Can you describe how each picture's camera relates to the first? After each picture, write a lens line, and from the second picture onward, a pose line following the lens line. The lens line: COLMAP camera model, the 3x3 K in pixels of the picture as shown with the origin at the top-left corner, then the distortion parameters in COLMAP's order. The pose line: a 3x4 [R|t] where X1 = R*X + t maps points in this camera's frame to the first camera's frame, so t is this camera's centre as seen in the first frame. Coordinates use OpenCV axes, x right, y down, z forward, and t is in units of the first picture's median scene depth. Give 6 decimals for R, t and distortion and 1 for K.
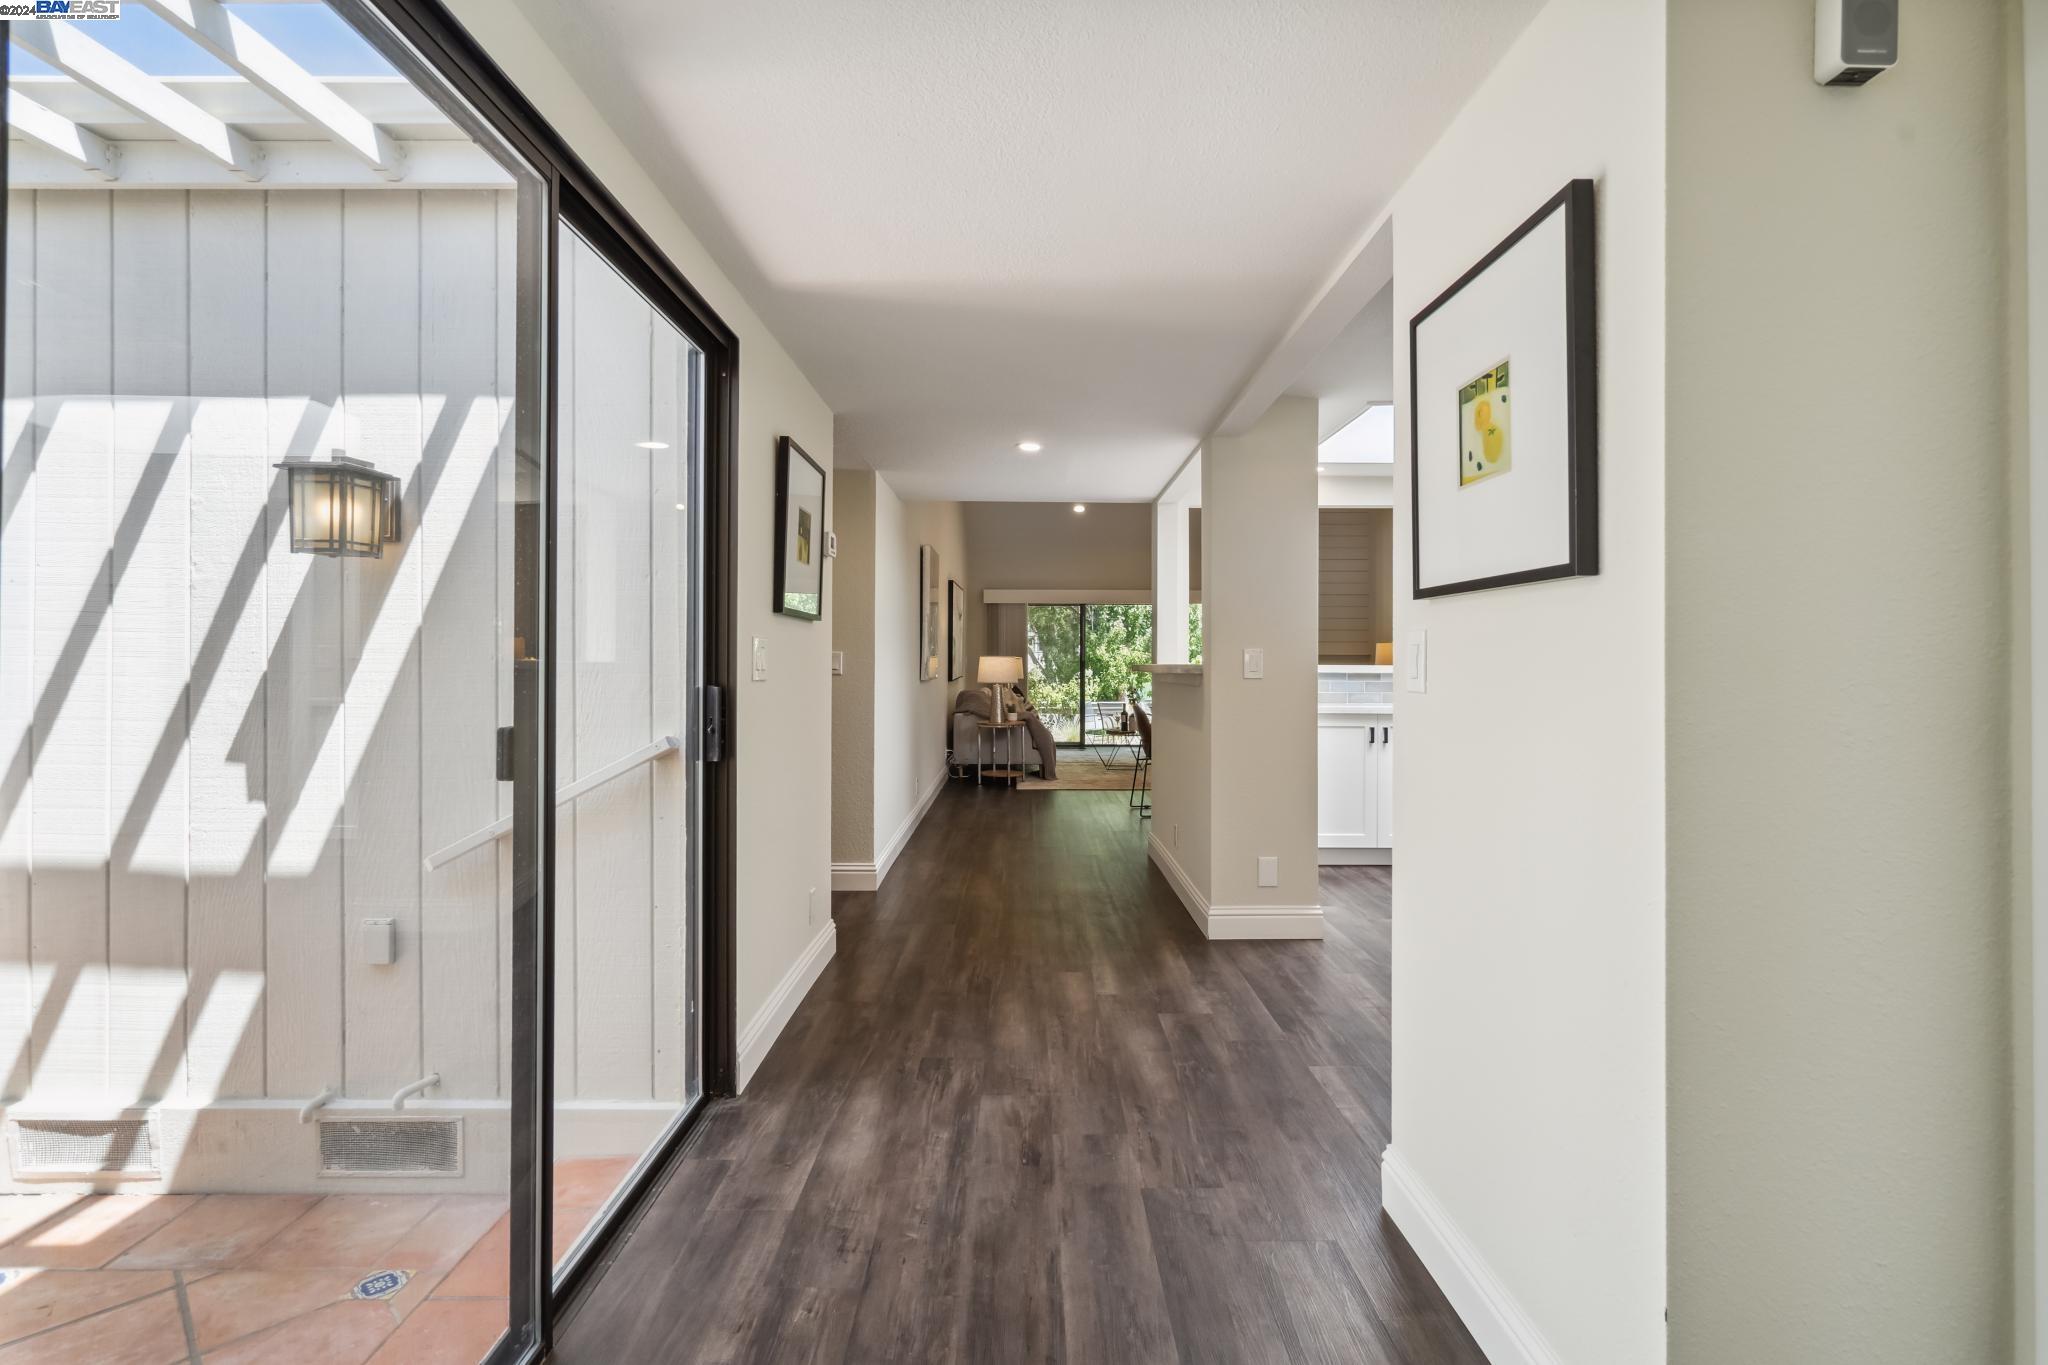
lens RADIAL K [[952.7, 0, 1013.4], [0, 952.7, 656.8], [0, 0, 1]] dist [-0.000786, -0.000277]
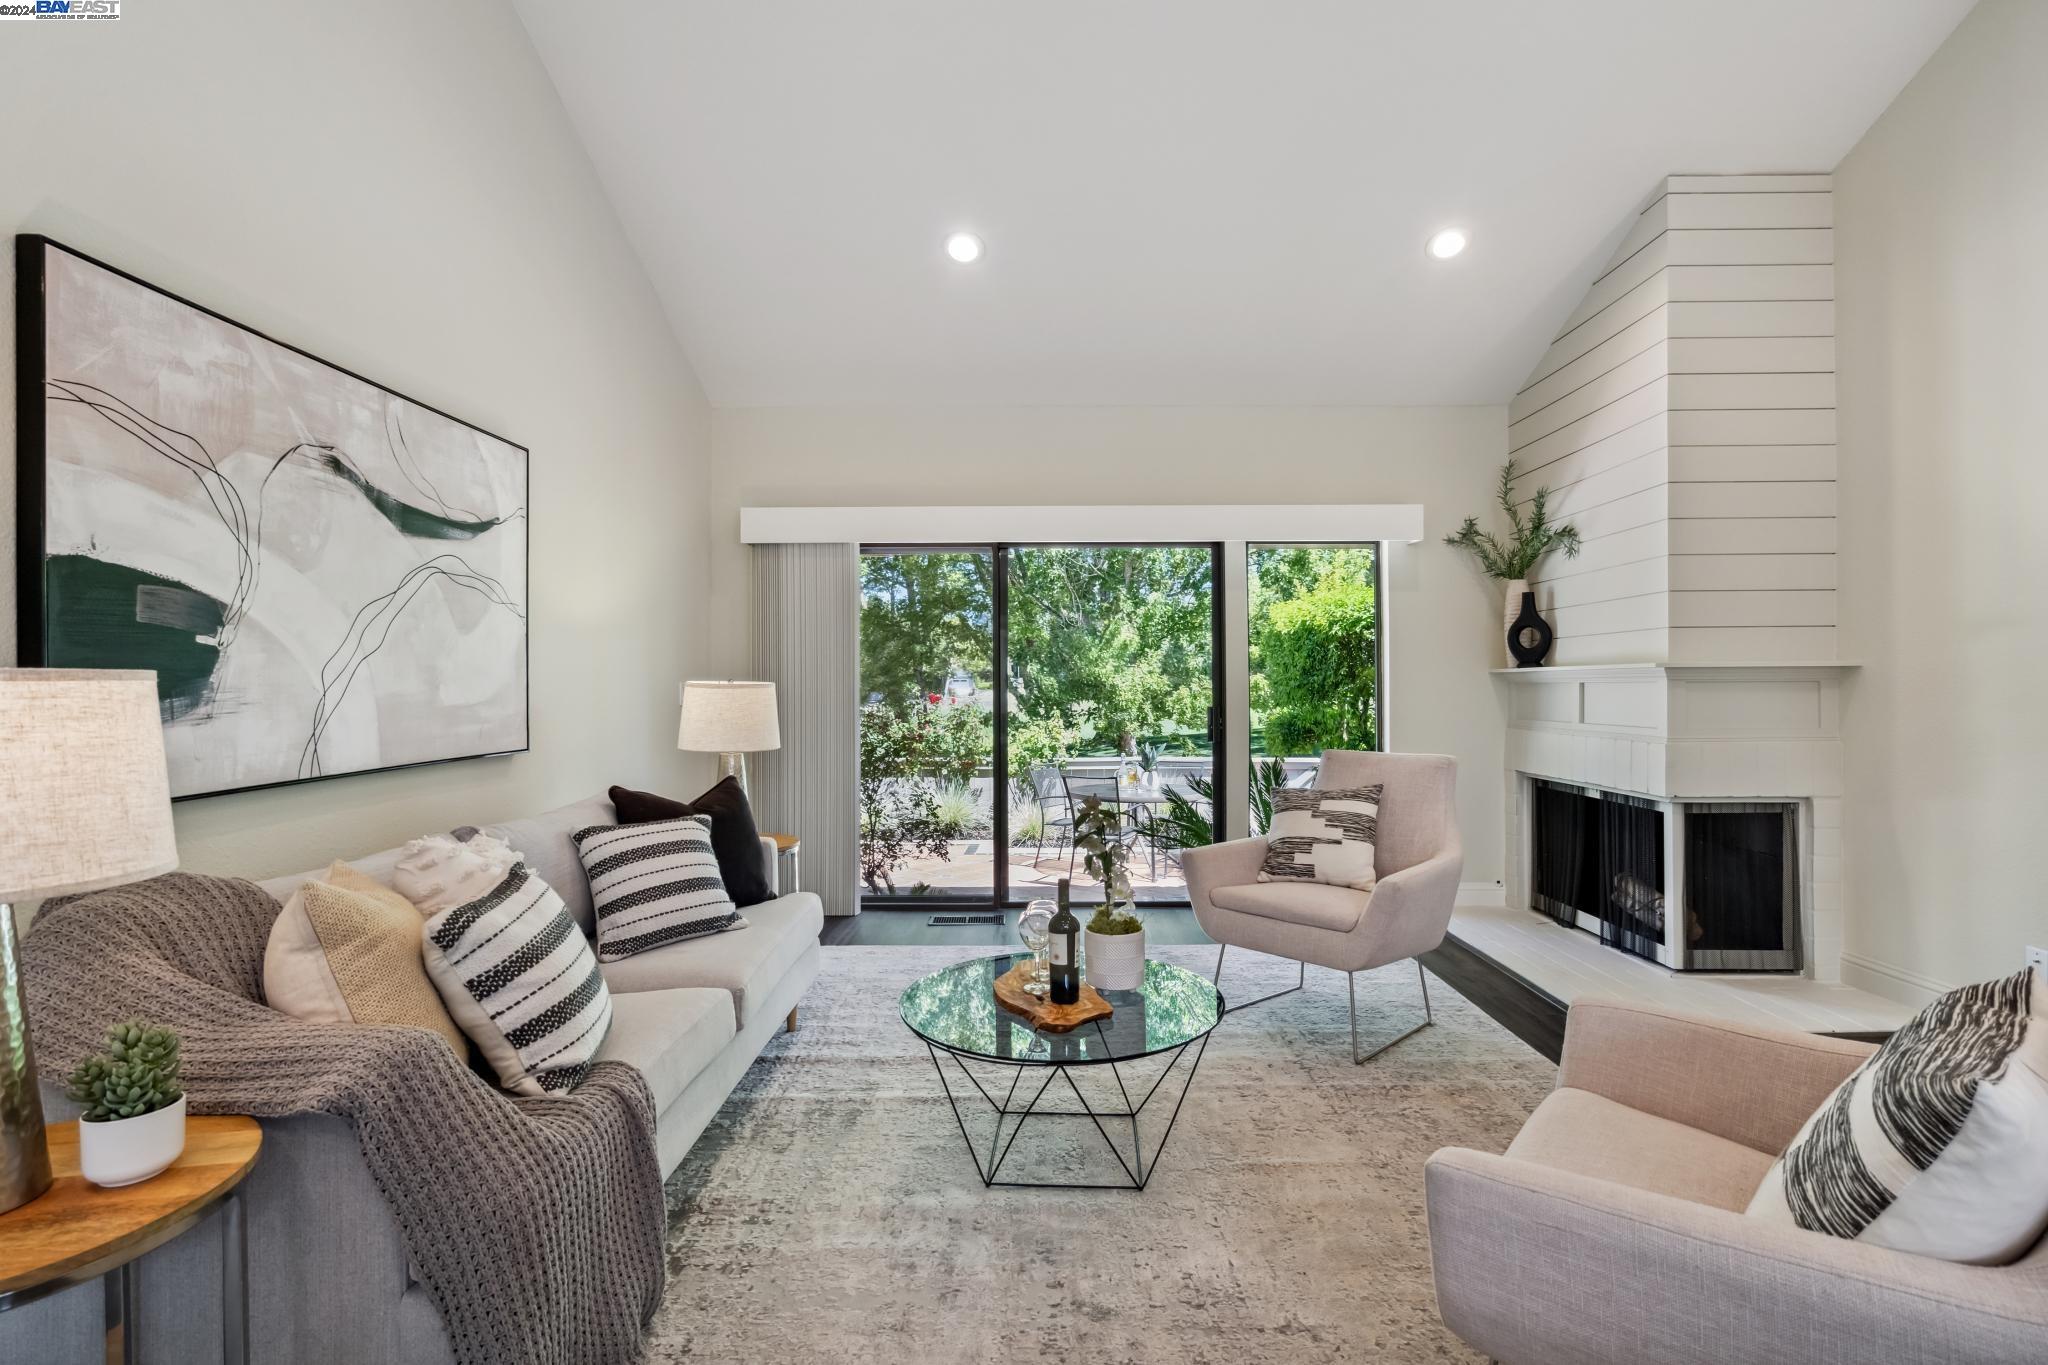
lens RADIAL K [[953.1, 0, 1025.0], [0, 953.1, 685.0], [0, 0, 1]] dist [-0.002484, 0.000022]
pose [[0.999936, -0.010622, -0.003849, 0.110142], [0.010625, 0.999943, 0.000861, 0.001384], [0.003839, -0.000902, 0.999992, 0.822923]]
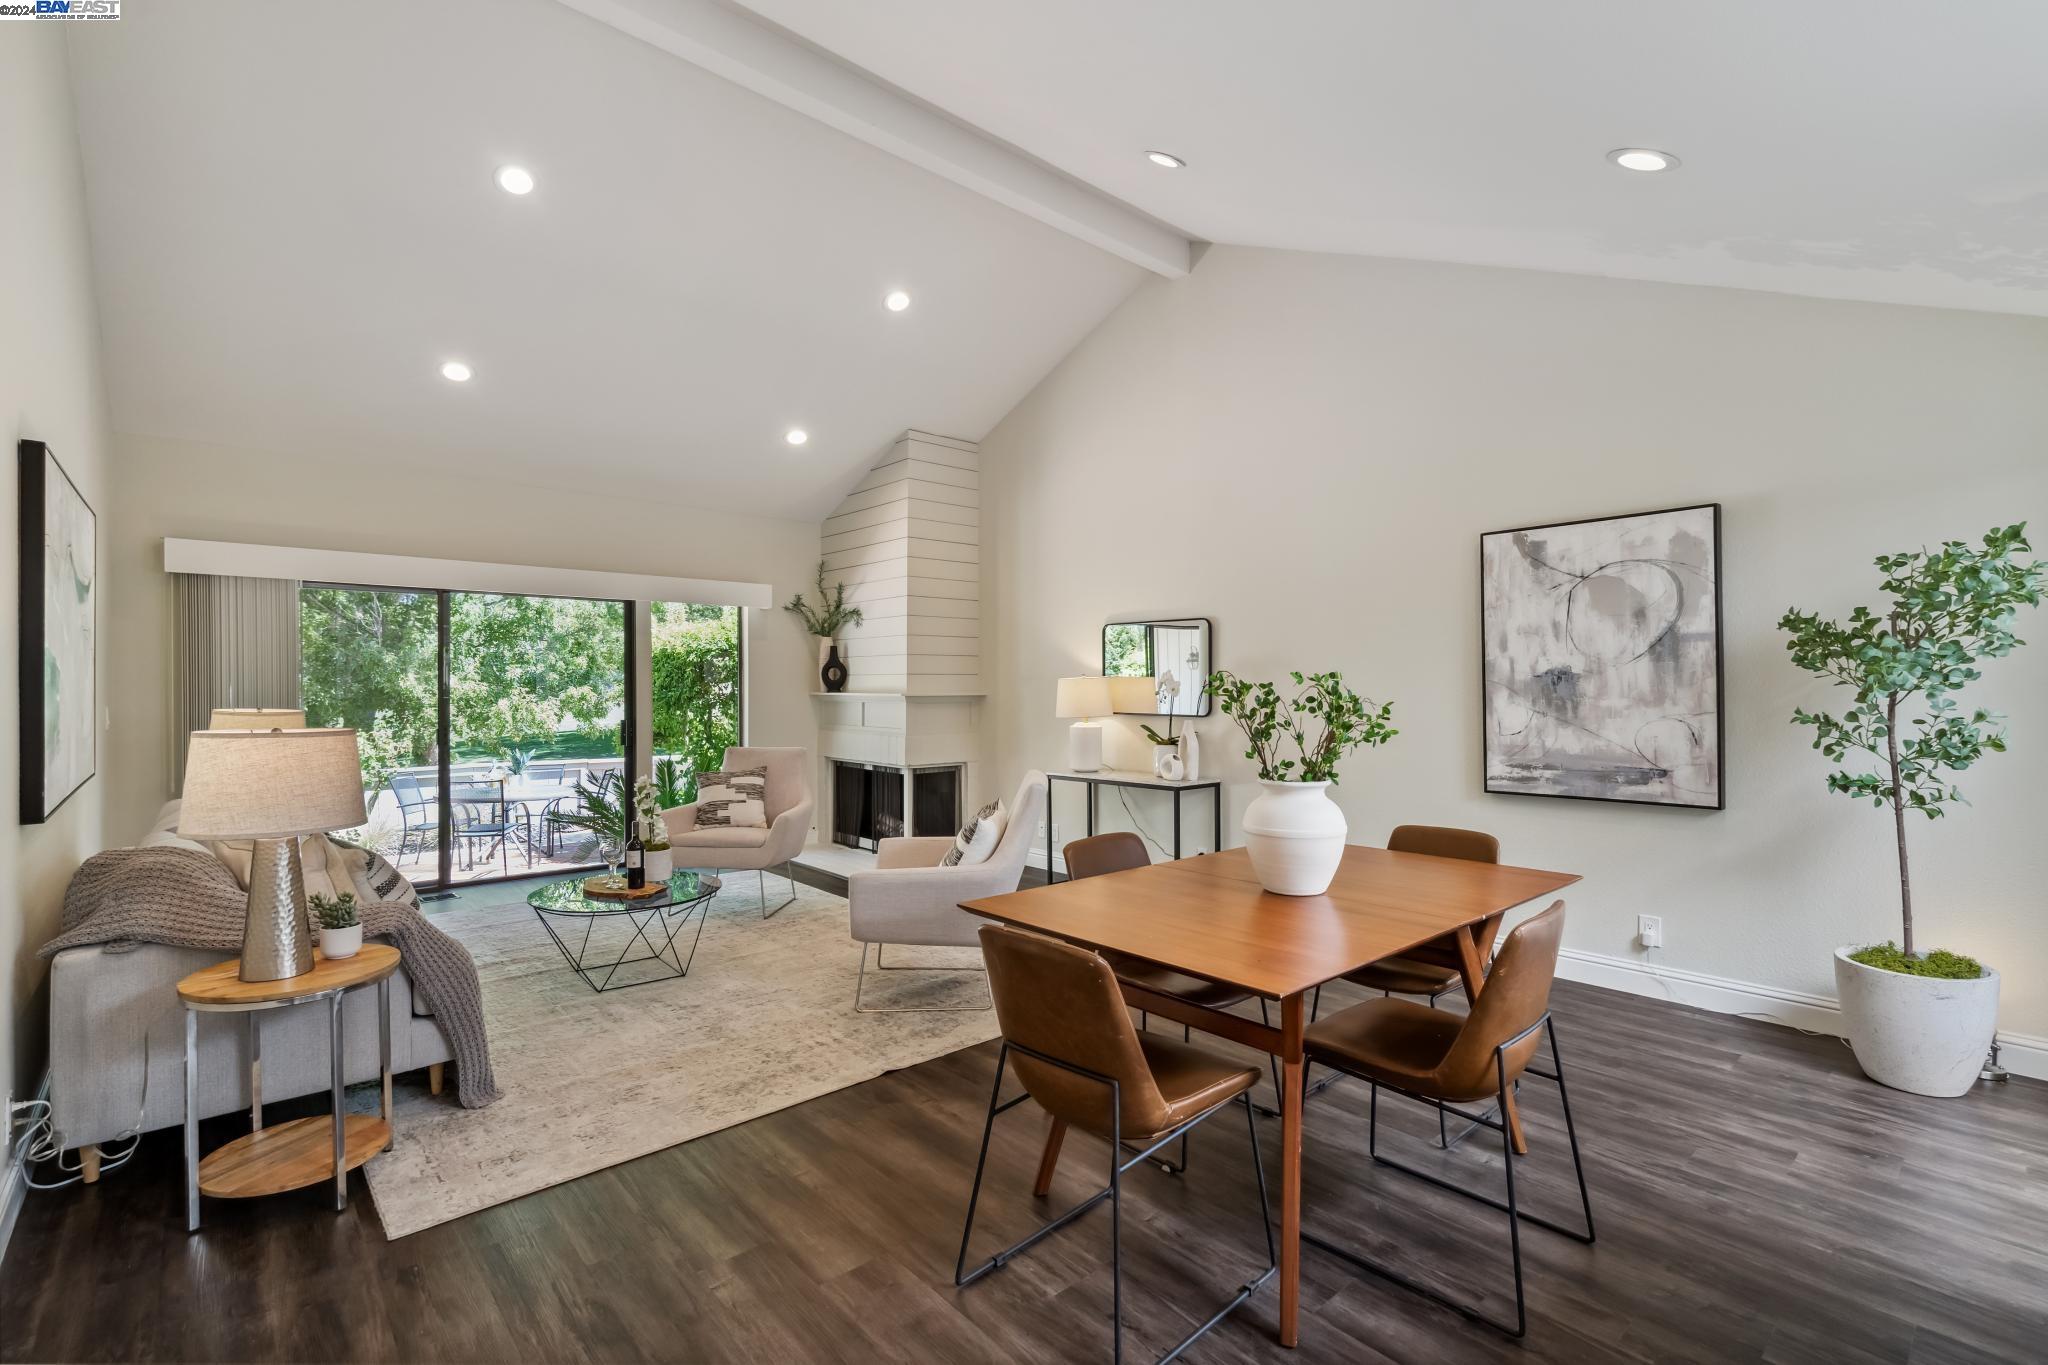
lens RADIAL K [[953.1, 0, 1025.0], [0, 953.1, 685.0], [0, 0, 1]] dist [-0.002484, 0.000022]
pose [[0.748138, -0.005738, 0.663518, -0.034765], [0.002197, 0.999979, 0.006171, -0.014349], [-0.663539, -0.003159, 0.748135, 0.620784]]
